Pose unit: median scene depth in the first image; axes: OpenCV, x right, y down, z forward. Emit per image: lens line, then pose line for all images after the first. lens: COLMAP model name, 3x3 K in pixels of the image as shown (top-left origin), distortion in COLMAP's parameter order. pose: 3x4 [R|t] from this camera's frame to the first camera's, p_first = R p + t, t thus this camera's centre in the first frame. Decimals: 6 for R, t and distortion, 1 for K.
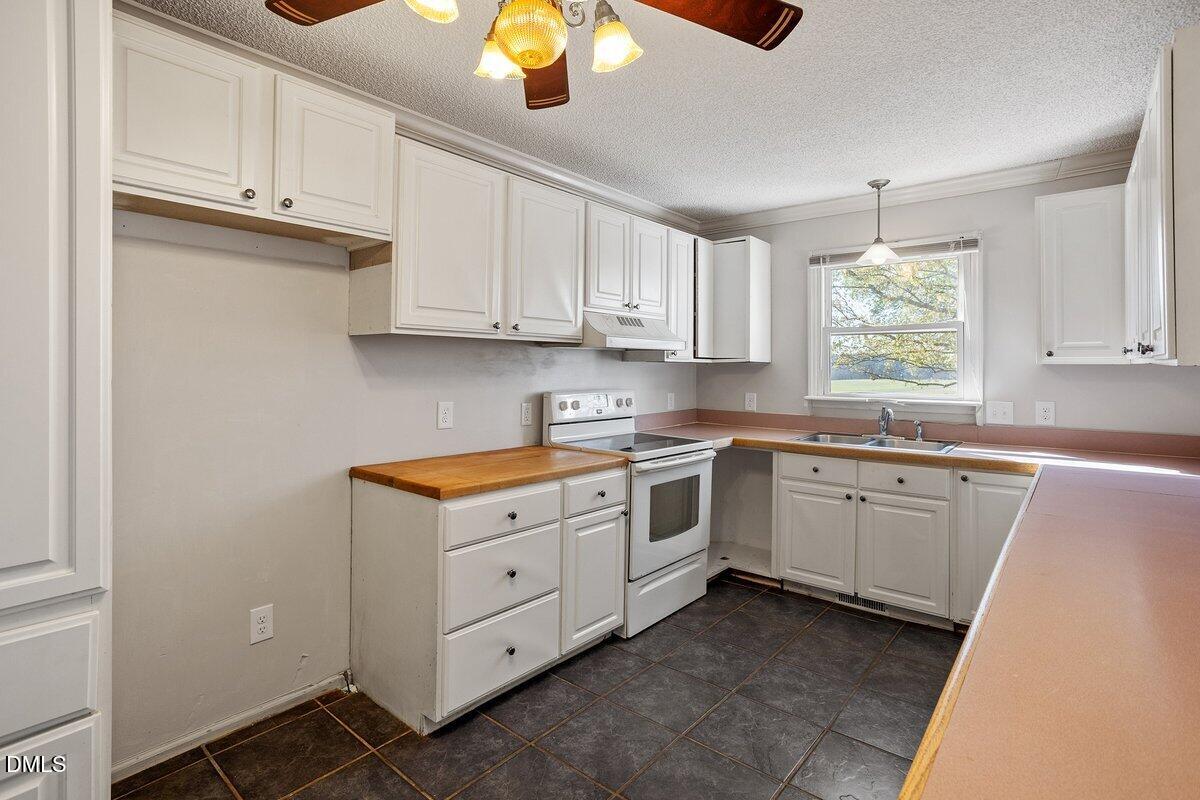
lens RADIAL K [[583.5, 0, 600.5], [0, 583.5, 368.4], [0, 0, 1]] dist [-0.046672, 0.027326]
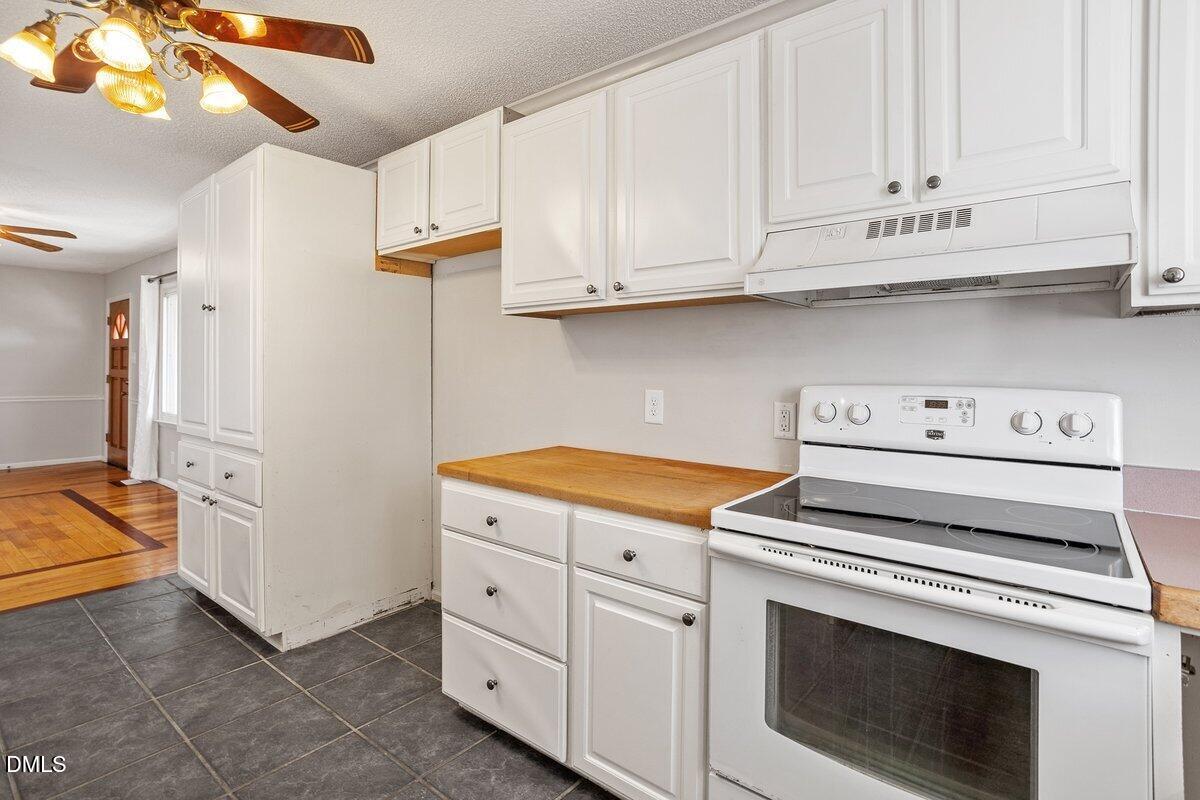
lens RADIAL K [[583.5, 0, 600.5], [0, 583.5, 368.4], [0, 0, 1]] dist [-0.046672, 0.027326]
pose [[0.022179, -0.010569, -0.999698, 0.465942], [-0.005562, 0.999927, -0.010694, 0.030720], [0.999739, 0.005798, 0.022119, 0.780554]]
